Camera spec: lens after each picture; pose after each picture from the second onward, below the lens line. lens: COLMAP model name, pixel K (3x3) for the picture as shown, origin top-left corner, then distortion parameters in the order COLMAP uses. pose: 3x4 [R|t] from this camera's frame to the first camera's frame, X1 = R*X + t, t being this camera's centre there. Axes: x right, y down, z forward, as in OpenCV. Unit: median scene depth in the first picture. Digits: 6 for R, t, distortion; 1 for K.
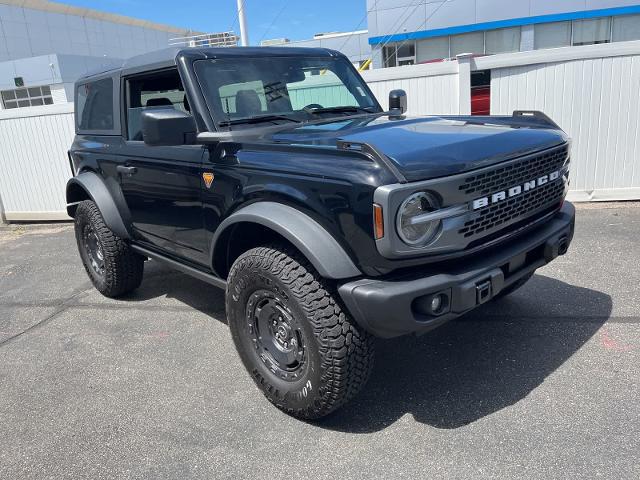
lens RADIAL K [[491.5, 0, 315.9], [0, 491.5, 234.5], [0, 0, 1]] dist [0.078799, -0.107480]
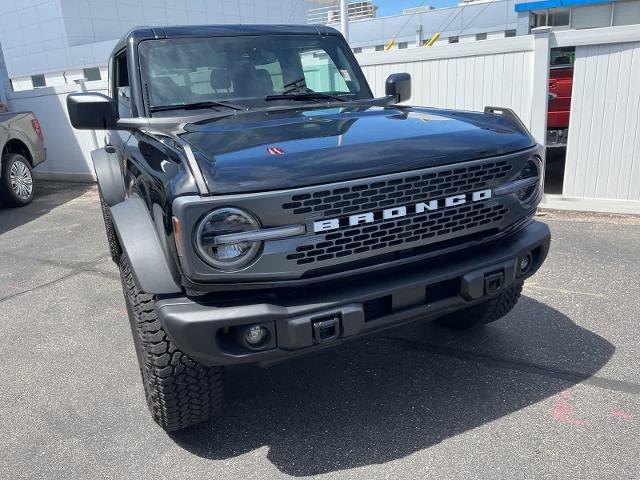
lens RADIAL K [[491.5, 0, 313.3], [0, 491.5, 239.5], [0, 0, 1]] dist [0.078799, -0.107480]
pose [[0.956689, 0.110029, -0.269519, 0.387179], [-0.093153, 0.992848, 0.074667, -0.071741], [0.275807, -0.046327, 0.960096, 0.146237]]
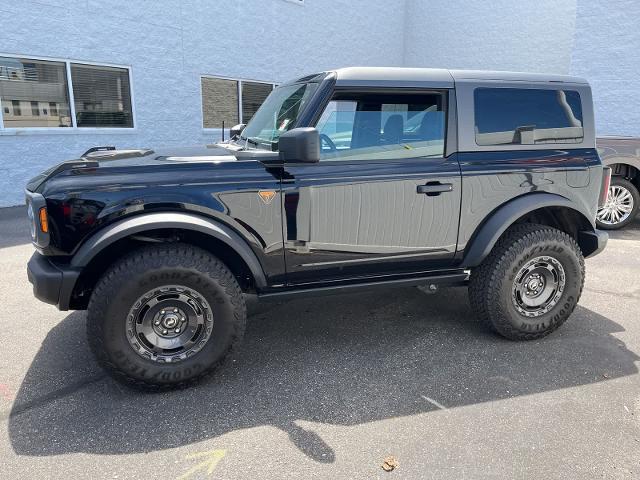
lens RADIAL K [[491.5, 0, 308.8], [0, 491.5, 230.3], [0, 0, 1]] dist [0.078799, -0.107480]
pose [[-0.420289, 0.278236, -0.863679, 1.096759], [-0.214505, 0.894384, 0.392512, -0.601949], [0.881672, 0.350232, -0.316217, 1.735929]]
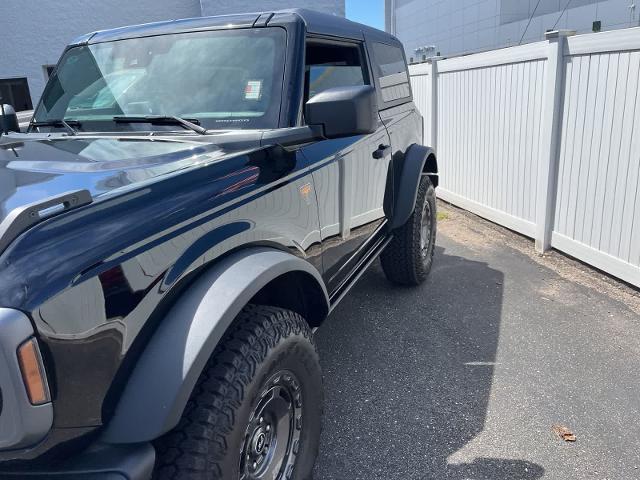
lens RADIAL K [[491.5, 0, 322.6], [0, 491.5, 234.0], [0, 0, 1]] dist [0.078799, -0.107480]
pose [[0.427807, 0.318010, -0.846080, 0.836012], [-0.223169, 0.944246, 0.242065, -0.362068], [0.875886, 0.085262, 0.474925, 1.020791]]
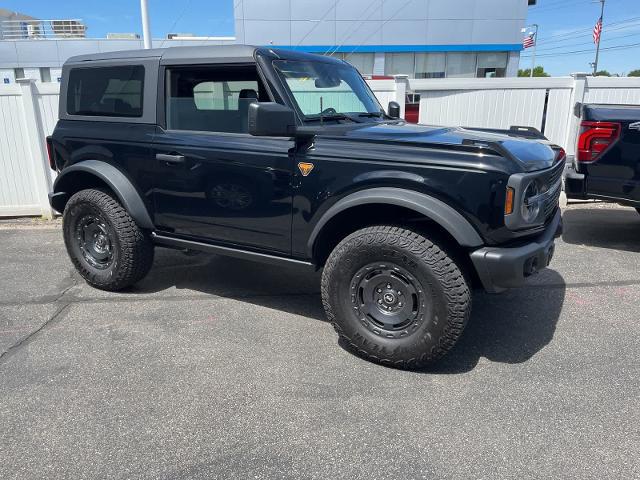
lens RADIAL K [[491.5, 0, 319.1], [0, 491.5, 238.9], [0, 0, 1]] dist [0.078799, -0.107480]
pose [[0.946521, -0.005335, 0.322599, -0.510447], [0.008288, 0.999935, -0.007782, 0.052941], [-0.322537, 0.010040, 0.946504, -0.059673]]
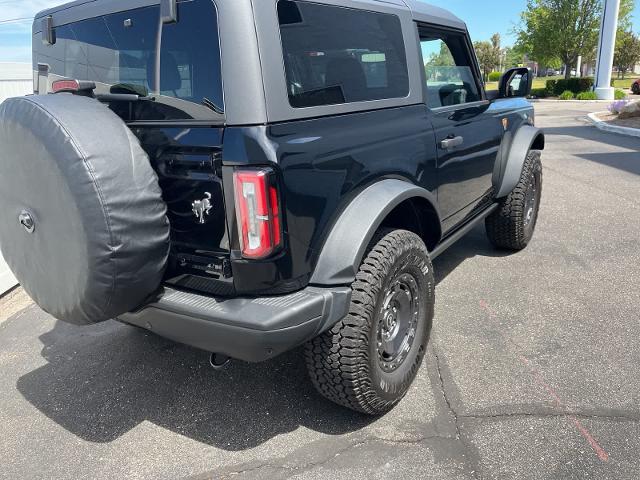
lens RADIAL K [[491.5, 0, 318.9], [0, 491.5, 239.0], [0, 0, 1]] dist [0.078799, -0.107480]
pose [[-0.230741, -0.204944, 0.951187, -1.353545], [0.326347, 0.904642, 0.274081, -0.335330], [-0.916655, 0.373658, -0.141855, 1.651811]]
